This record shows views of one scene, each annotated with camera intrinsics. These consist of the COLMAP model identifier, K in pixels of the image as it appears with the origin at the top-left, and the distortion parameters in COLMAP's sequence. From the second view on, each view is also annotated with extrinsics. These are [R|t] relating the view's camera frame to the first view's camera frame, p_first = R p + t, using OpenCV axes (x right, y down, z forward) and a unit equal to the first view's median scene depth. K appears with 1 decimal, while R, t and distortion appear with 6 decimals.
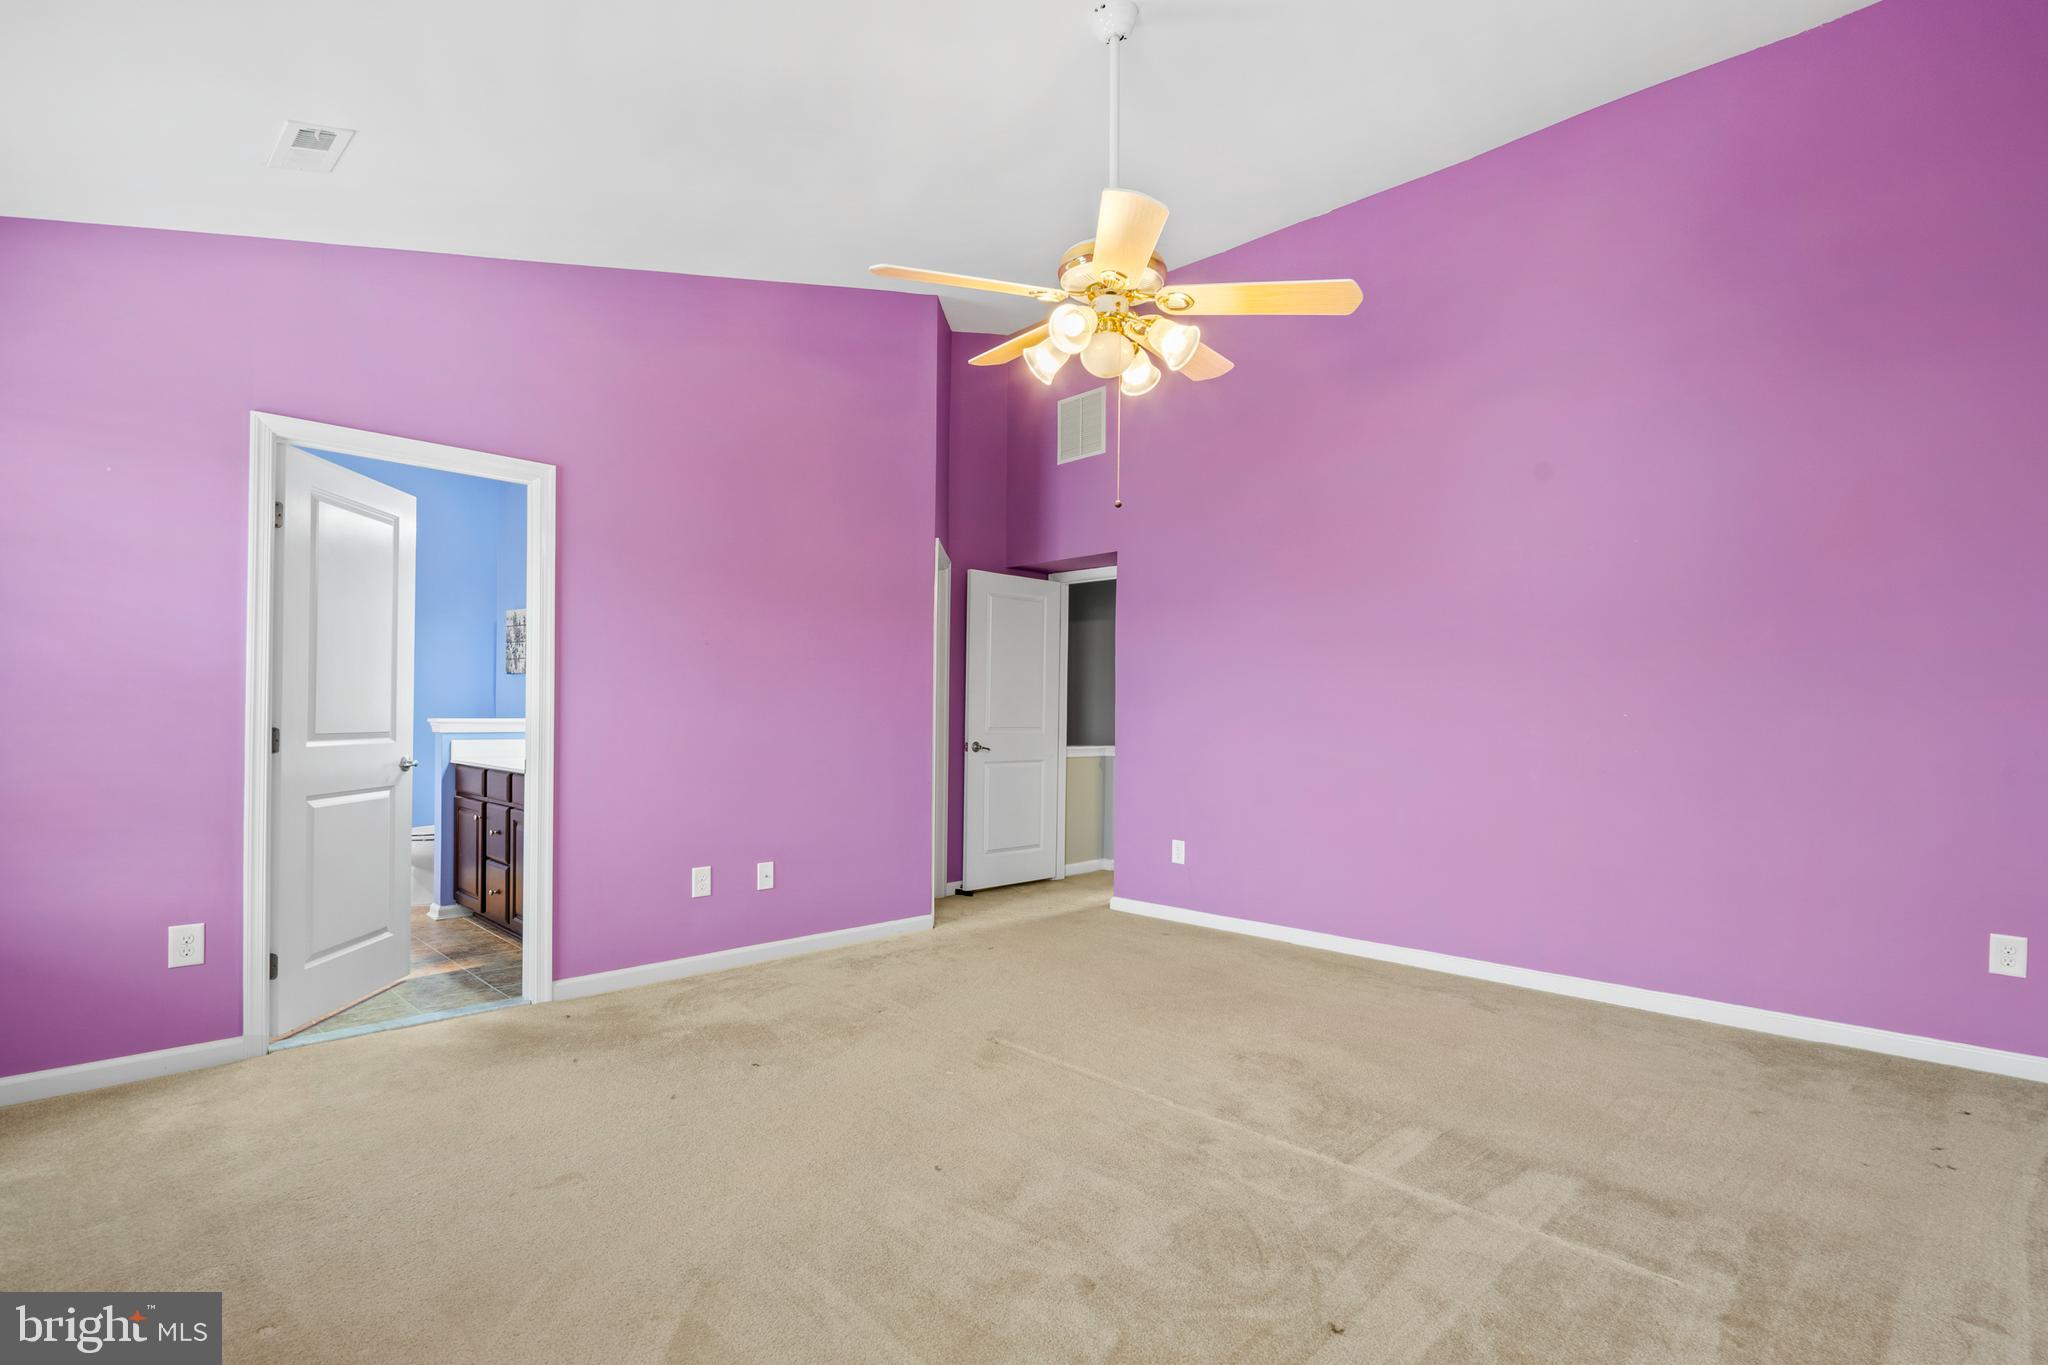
lens RADIAL K [[957.9, 0, 1022.8], [0, 957.9, 698.7], [0, 0, 1]] dist [-0.002785, -0.000544]
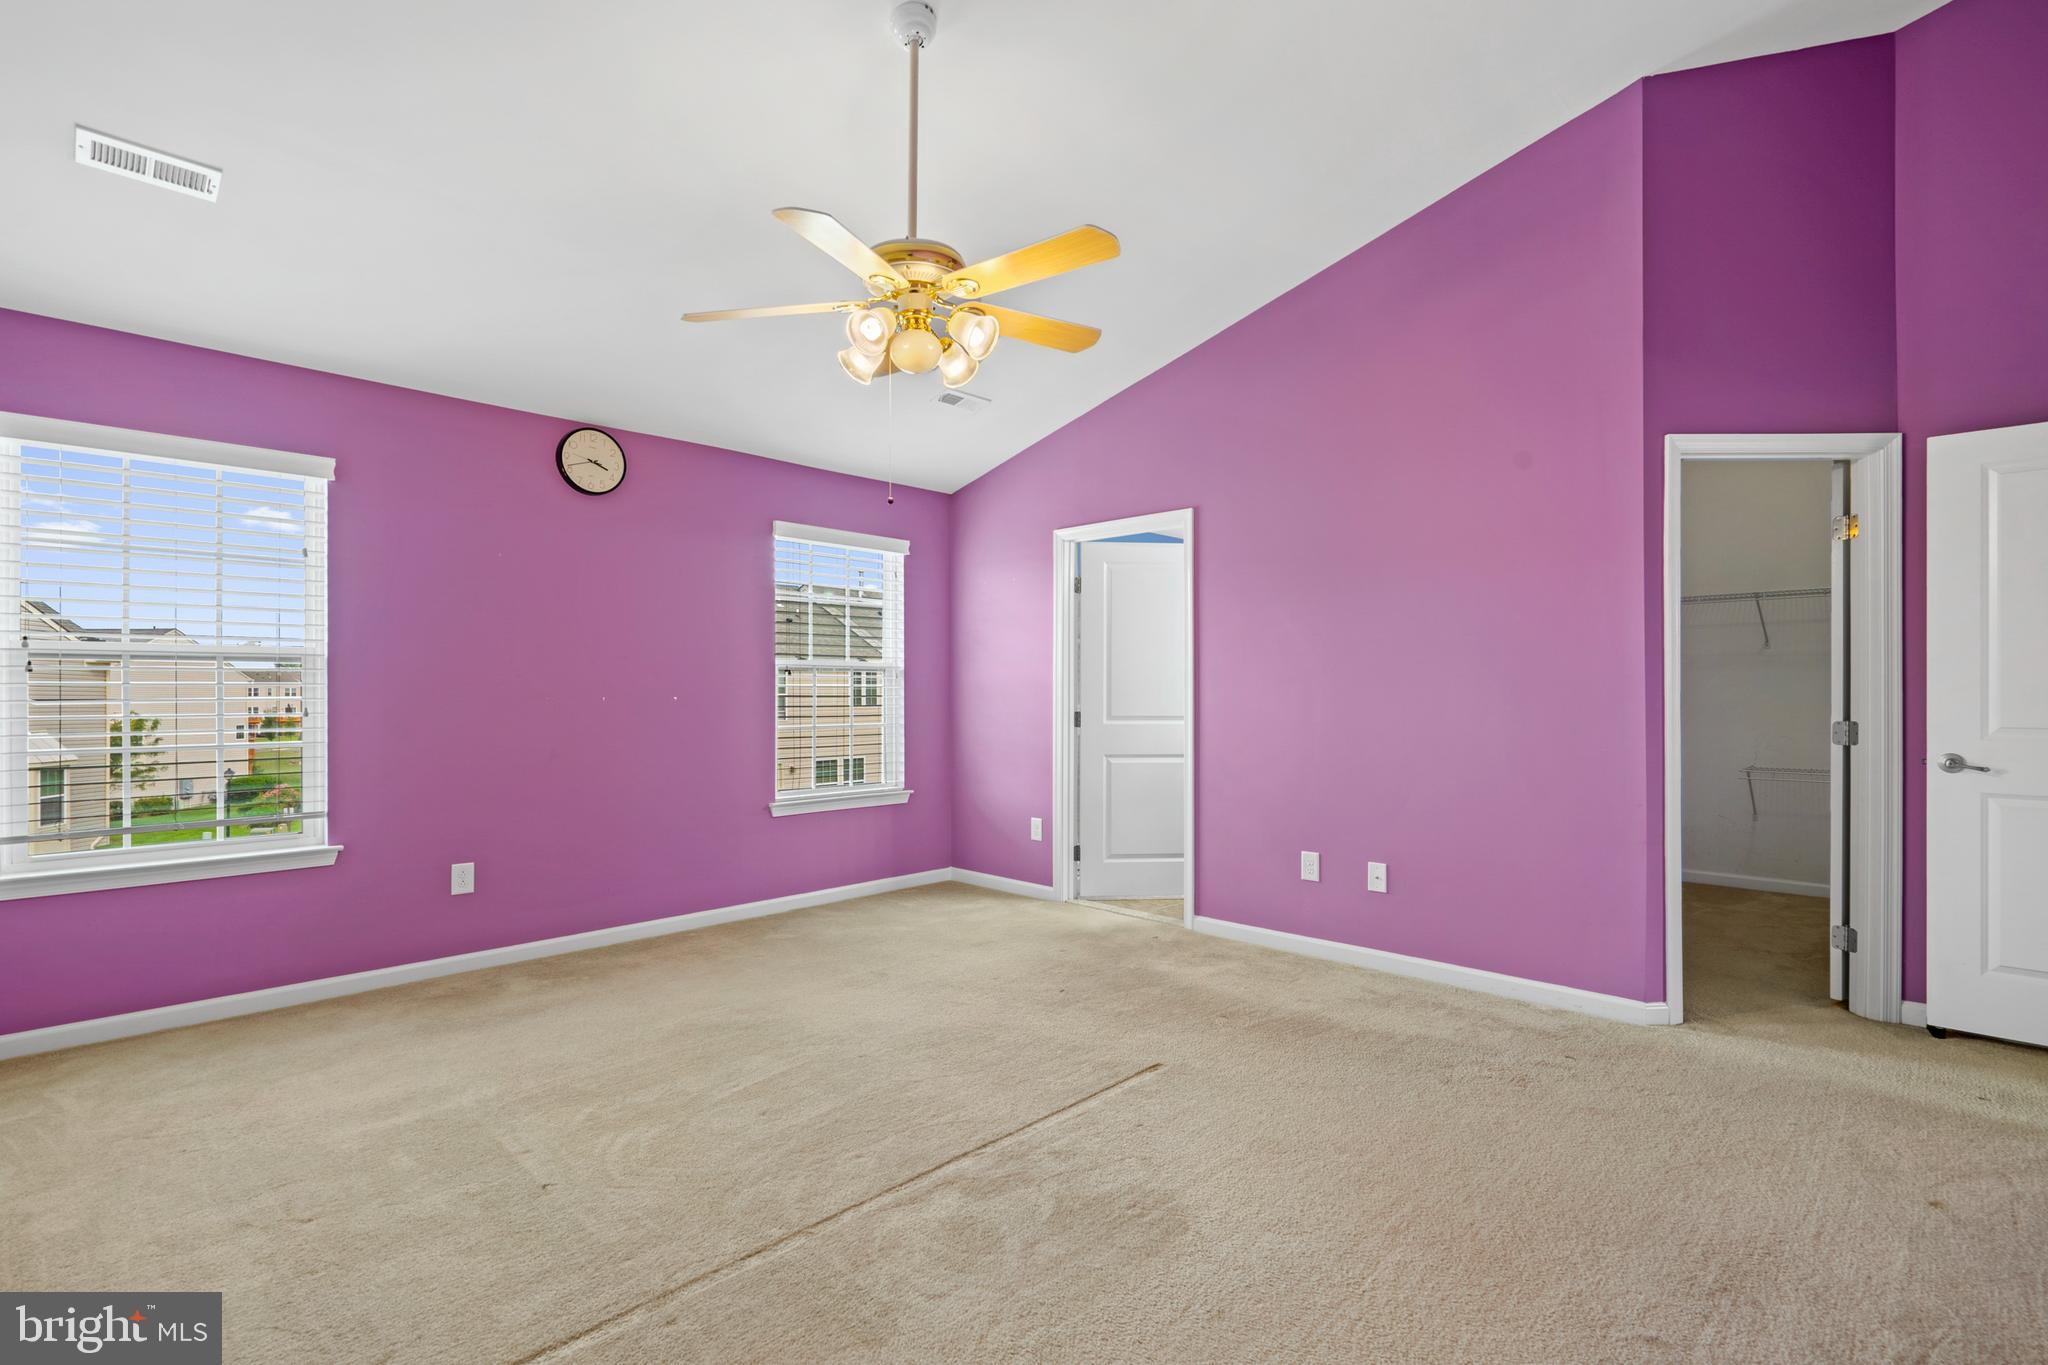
lens RADIAL K [[957.9, 0, 1078.5], [0, 957.9, 687.3], [0, 0, 1]] dist [-0.002785, -0.000544]
pose [[0.027082, -0.025001, -0.999321, 0.689990], [0.012328, 0.999620, -0.024675, 0.021607], [0.999557, -0.011652, 0.027380, 0.726063]]
